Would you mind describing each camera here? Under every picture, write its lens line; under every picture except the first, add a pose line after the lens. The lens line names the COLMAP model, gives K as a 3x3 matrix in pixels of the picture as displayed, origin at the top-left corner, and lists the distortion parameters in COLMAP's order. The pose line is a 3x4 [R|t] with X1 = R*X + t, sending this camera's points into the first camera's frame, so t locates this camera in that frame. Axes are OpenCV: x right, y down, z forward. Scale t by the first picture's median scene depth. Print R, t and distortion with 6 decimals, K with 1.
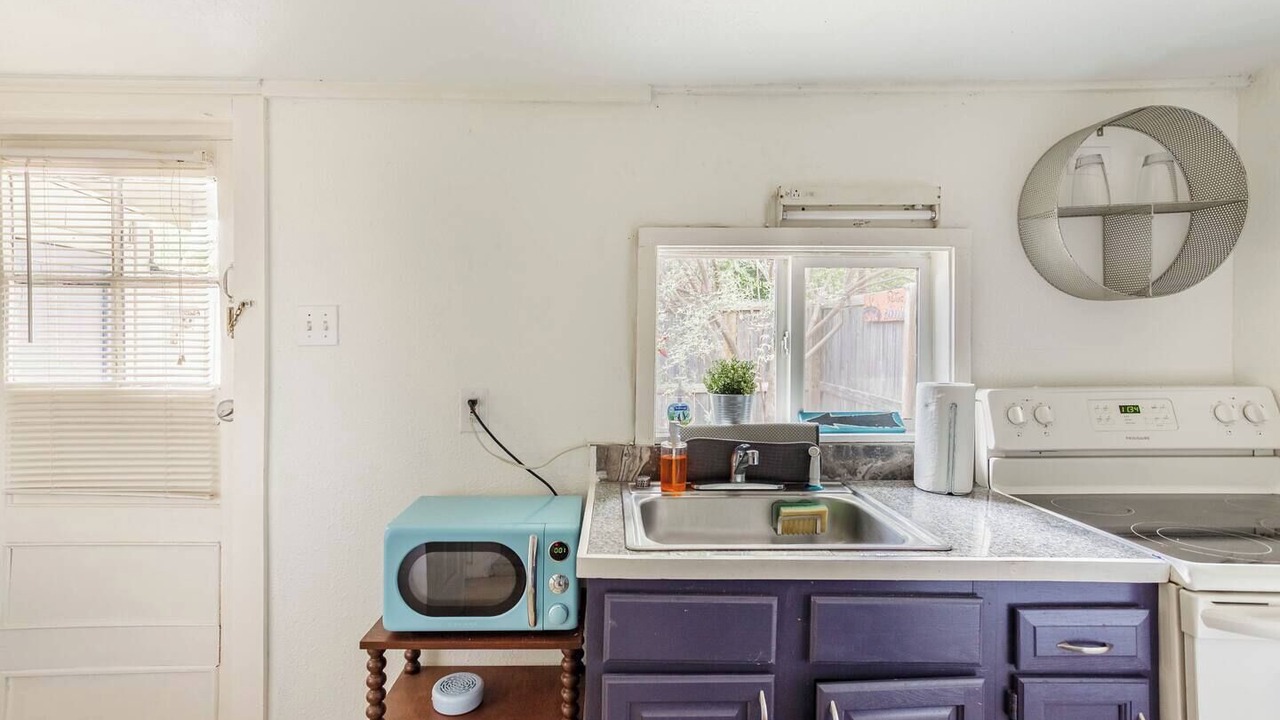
lens RADIAL K [[624.4, 0, 627.1], [0, 624.4, 357.4], [0, 0, 1]] dist [-0.000389, 0.014060]
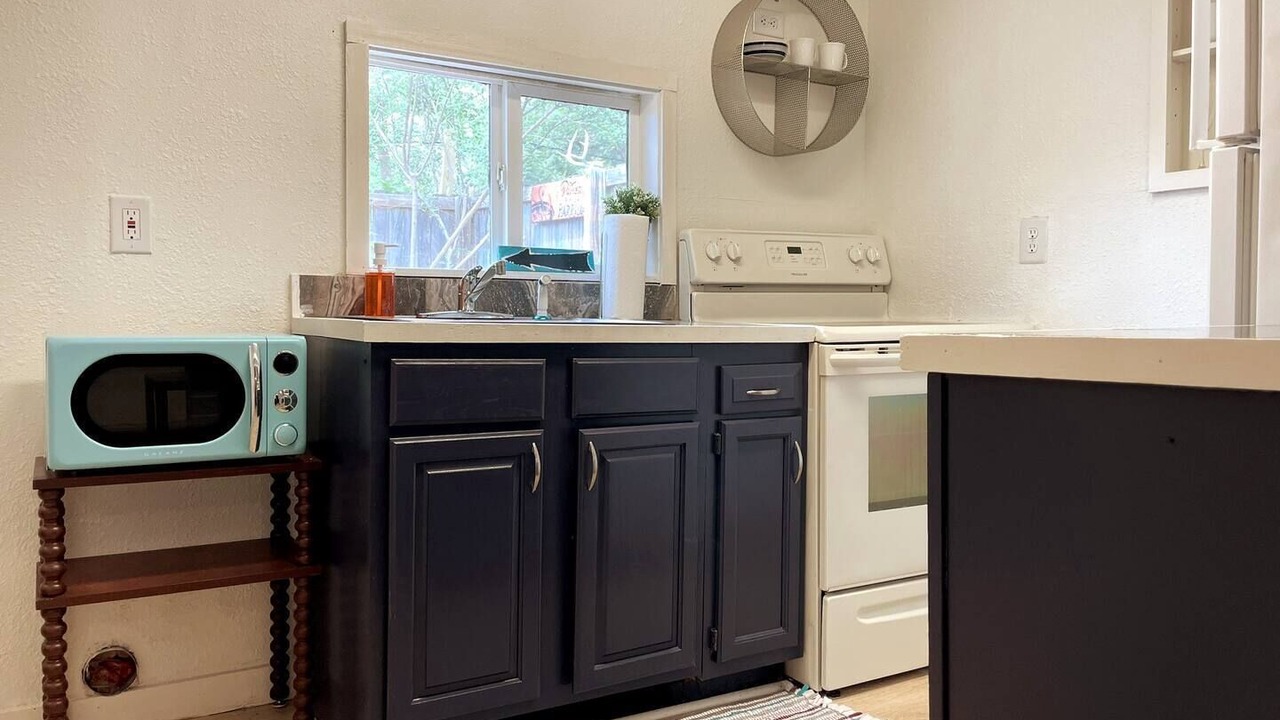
lens RADIAL K [[959.4, 0, 659.1], [0, 959.4, 361.9], [0, 0, 1]] dist [0.067001, 0.001587]
pose [[0.861173, -0.019836, 0.507924, -0.309220], [-0.000684, 0.999192, 0.040181, 0.214058], [-0.508311, -0.034950, 0.860464, -0.394144]]
